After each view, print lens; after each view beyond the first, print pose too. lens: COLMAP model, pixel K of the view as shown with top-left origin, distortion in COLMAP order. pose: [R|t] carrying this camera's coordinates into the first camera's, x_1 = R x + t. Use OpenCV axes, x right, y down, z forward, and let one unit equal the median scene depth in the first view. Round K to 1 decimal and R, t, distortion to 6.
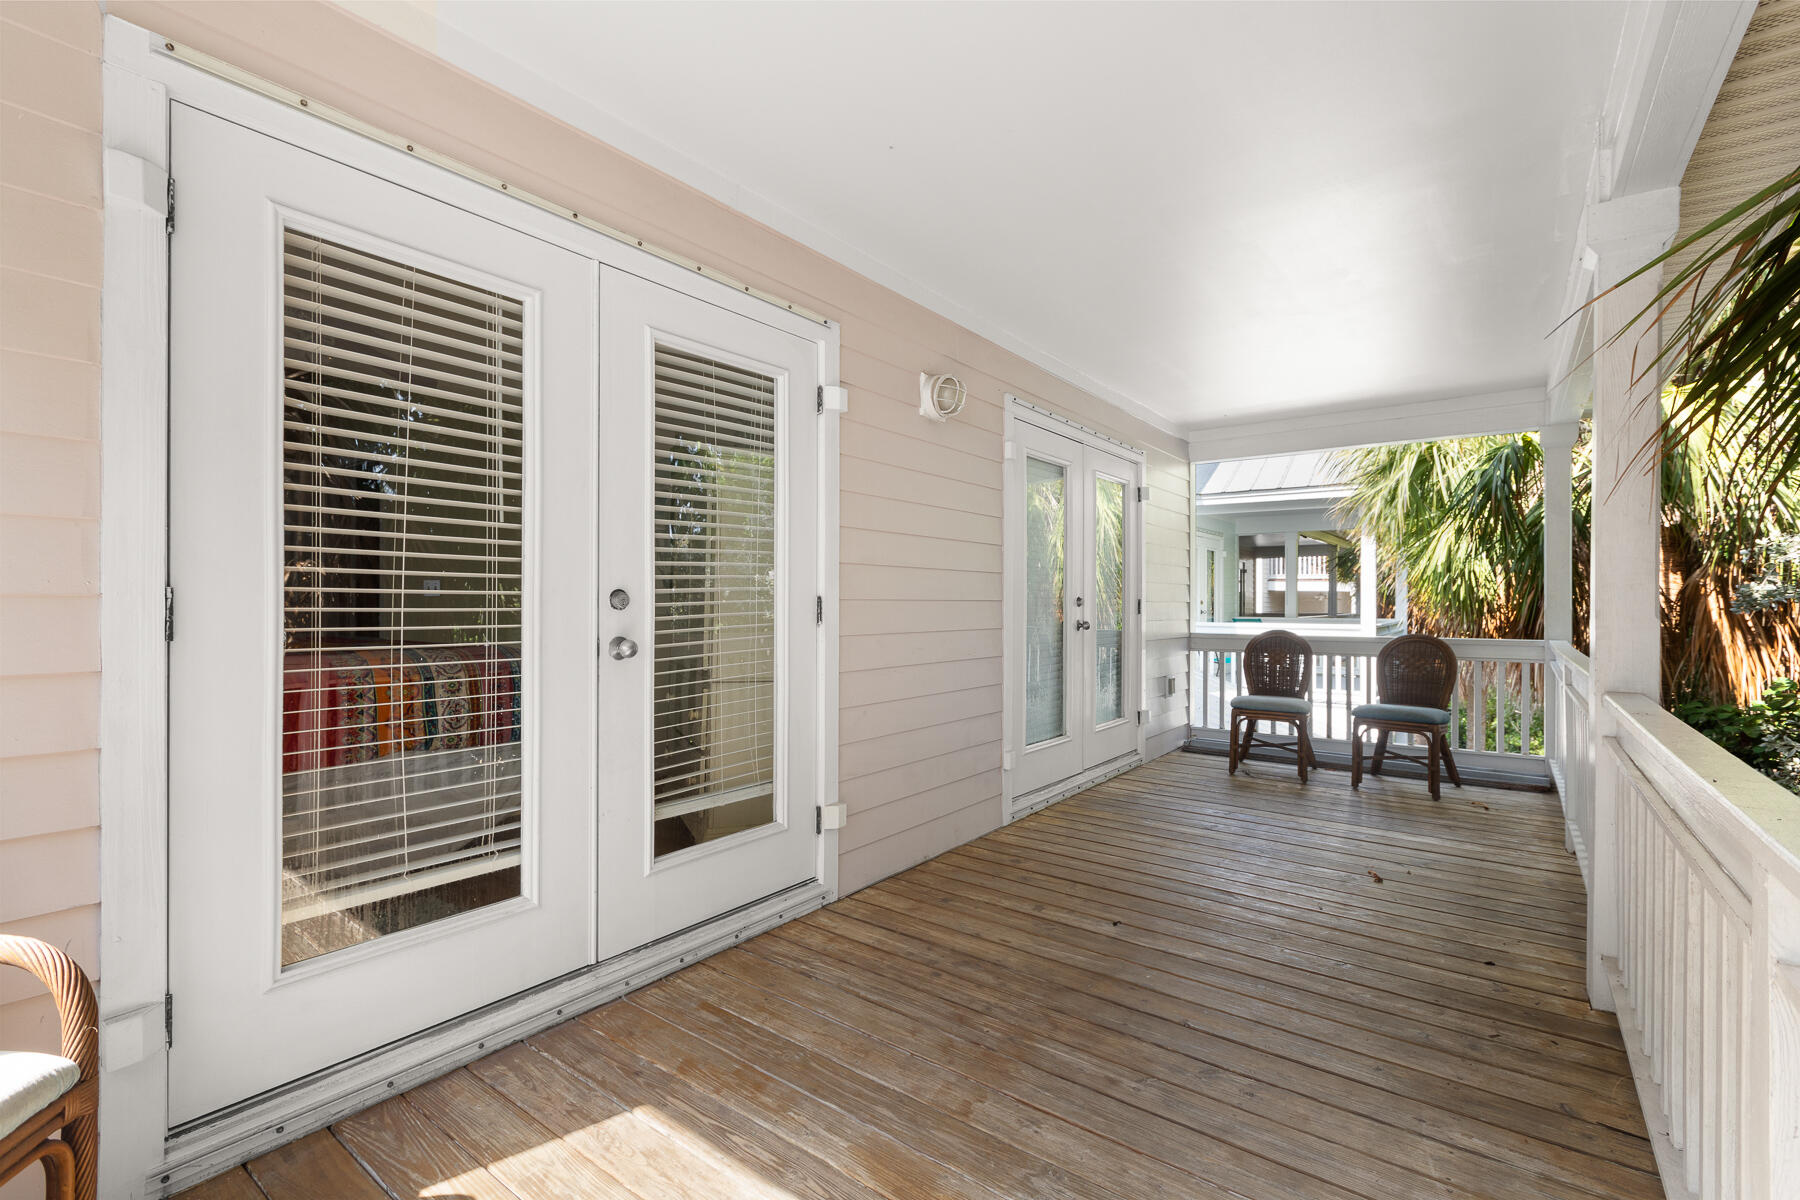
lens RADIAL K [[801.6, 0, 901.6], [0, 801.6, 589.9], [0, 0, 1]] dist [0.010296, 0.000094]
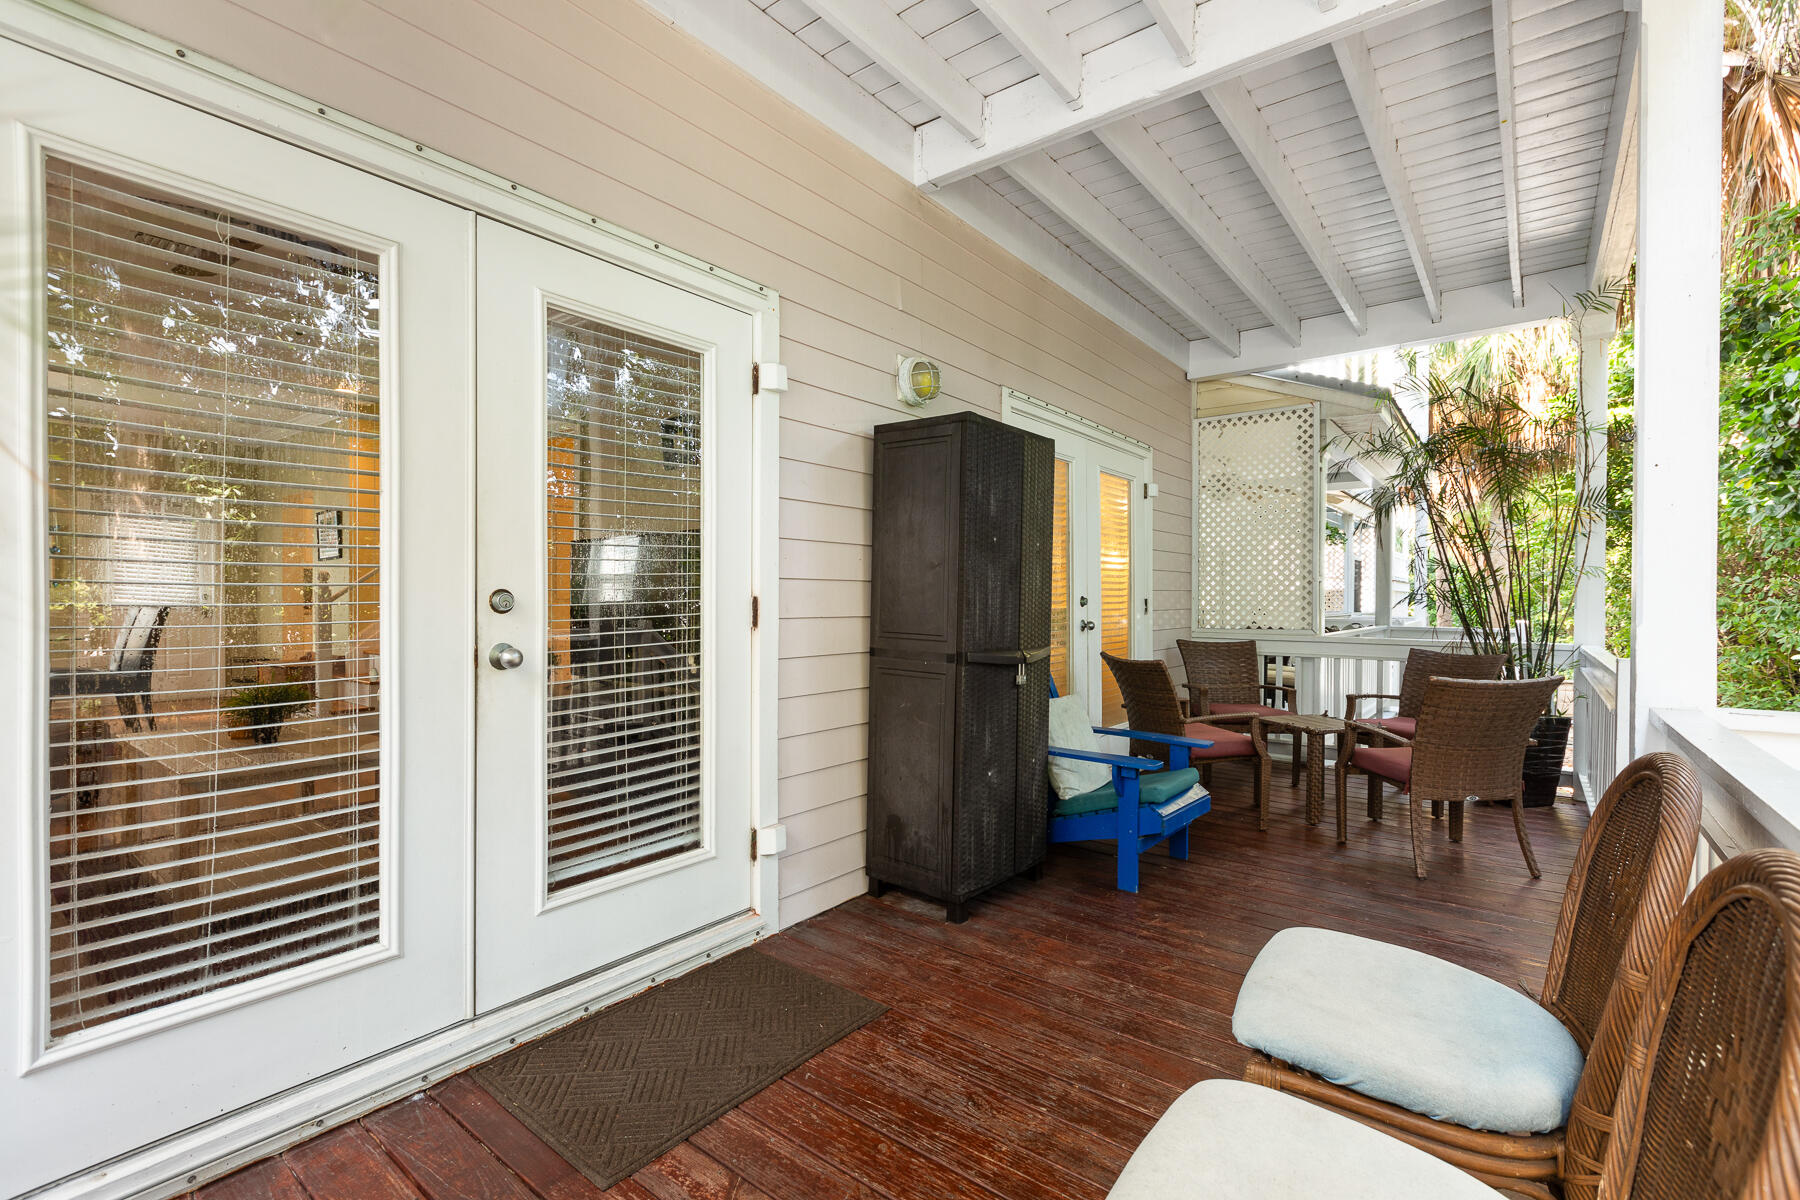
lens RADIAL K [[801.6, 0, 901.1], [0, 801.6, 610.1], [0, 0, 1]] dist [0.010296, 0.000094]
pose [[0.999755, -0.007145, -0.020962, 0.082432], [0.007647, 0.999684, 0.023937, 0.002113], [0.020784, -0.024092, 0.999494, 0.107815]]
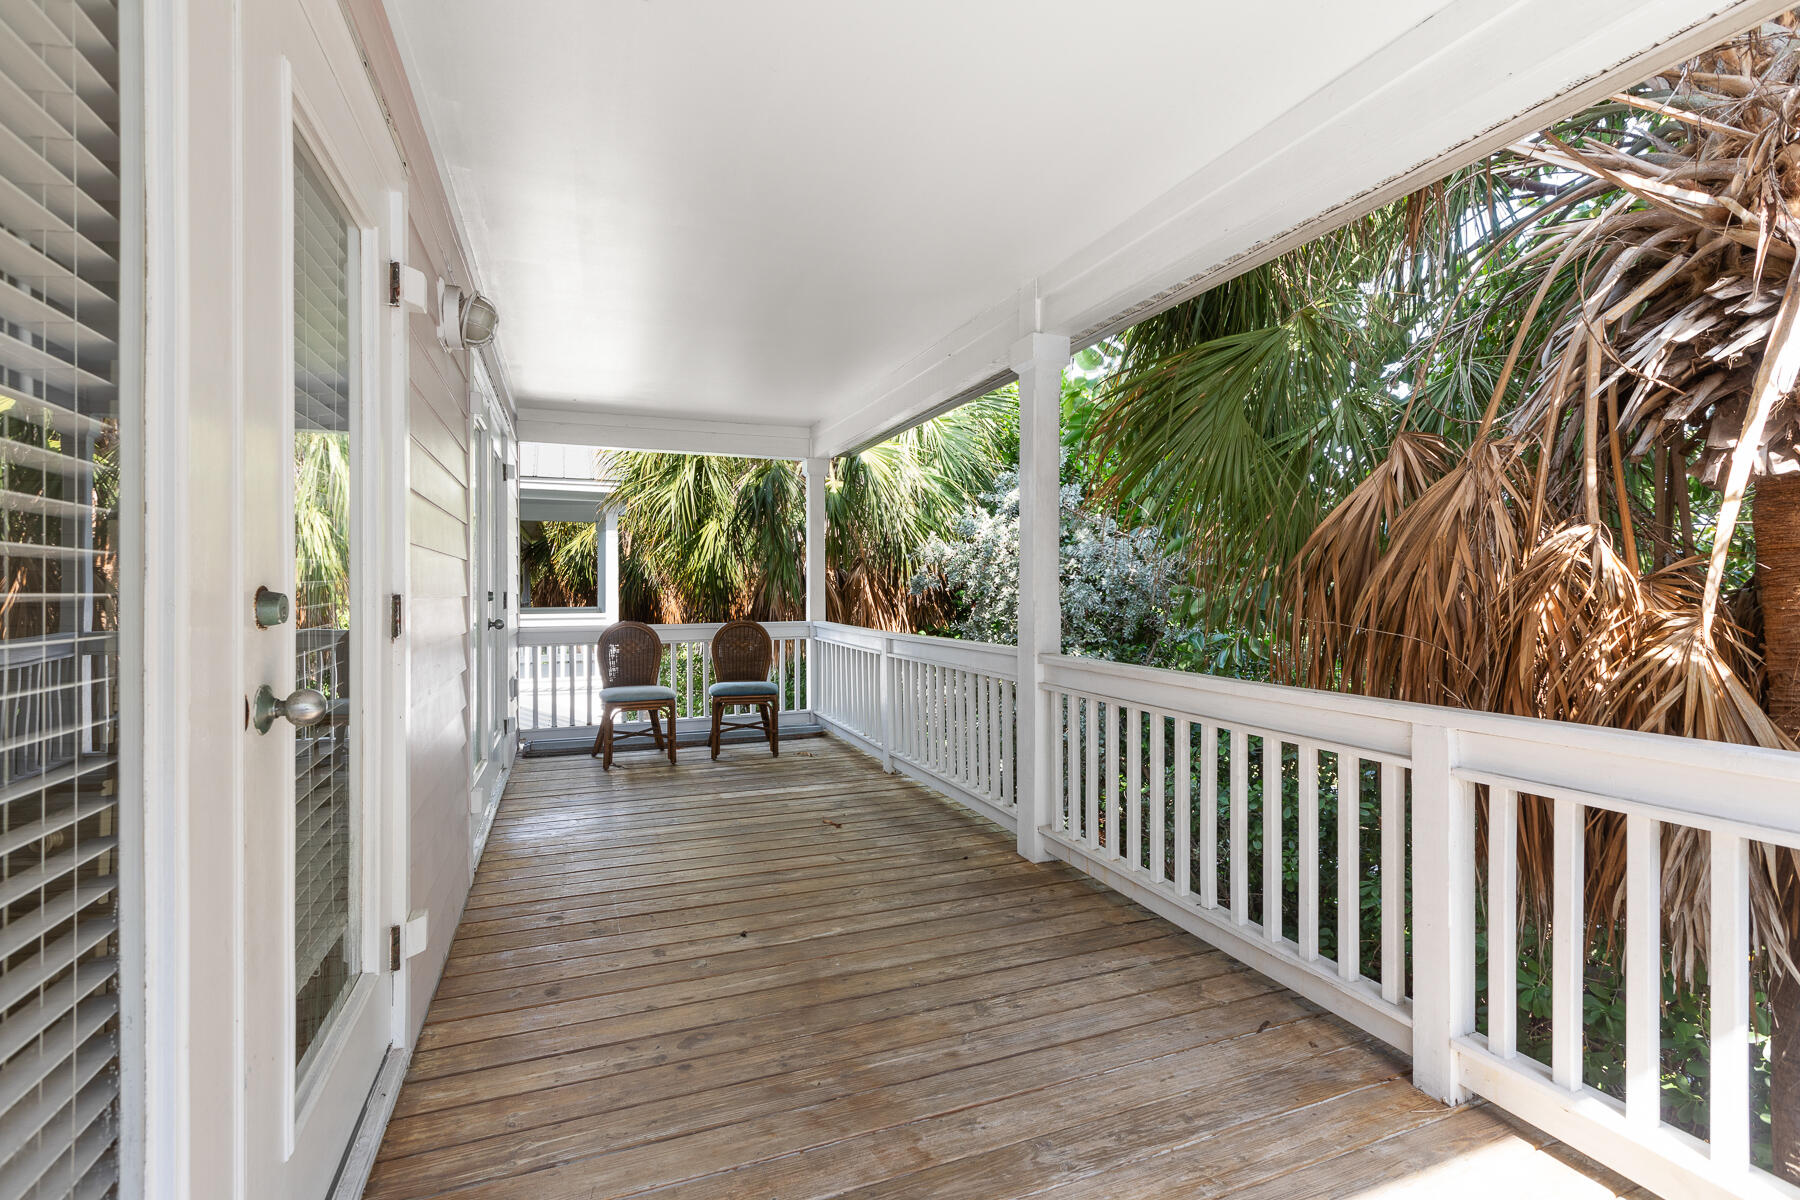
lens RADIAL K [[801.6, 0, 901.5], [0, 801.6, 589.3], [0, 0, 1]] dist [0.010296, 0.000094]
pose [[0.519894, 0.000227, 0.854231, -0.439250], [-0.012523, 0.999895, 0.007356, -0.006953], [-0.854139, -0.014521, 0.519842, 0.332873]]
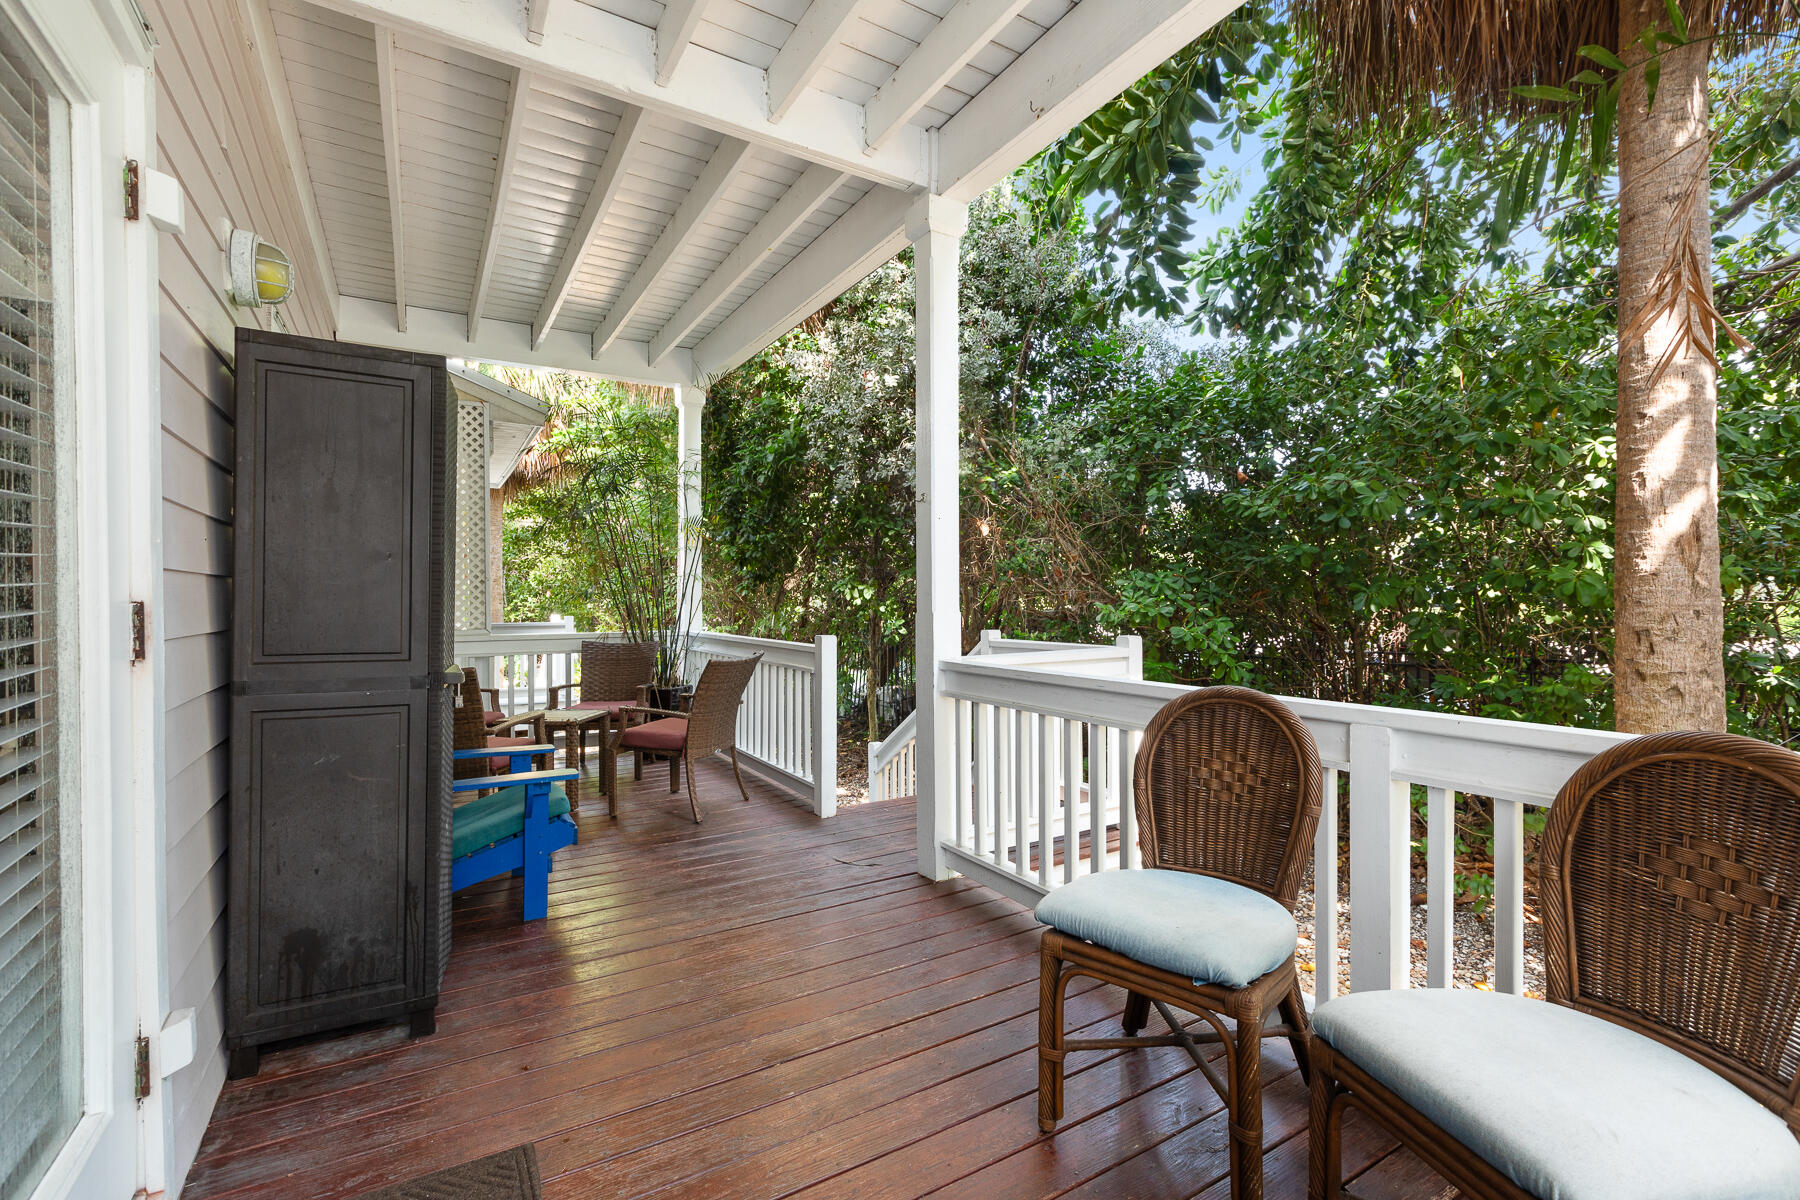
lens RADIAL K [[801.6, 0, 889.8], [0, 801.6, 603.7], [0, 0, 1]] dist [0.010296, 0.000094]
pose [[0.376967, -0.016022, 0.926088, -0.380384], [-0.009042, 0.999739, 0.020976, -0.005507], [-0.926183, -0.016281, 0.376724, 0.408934]]
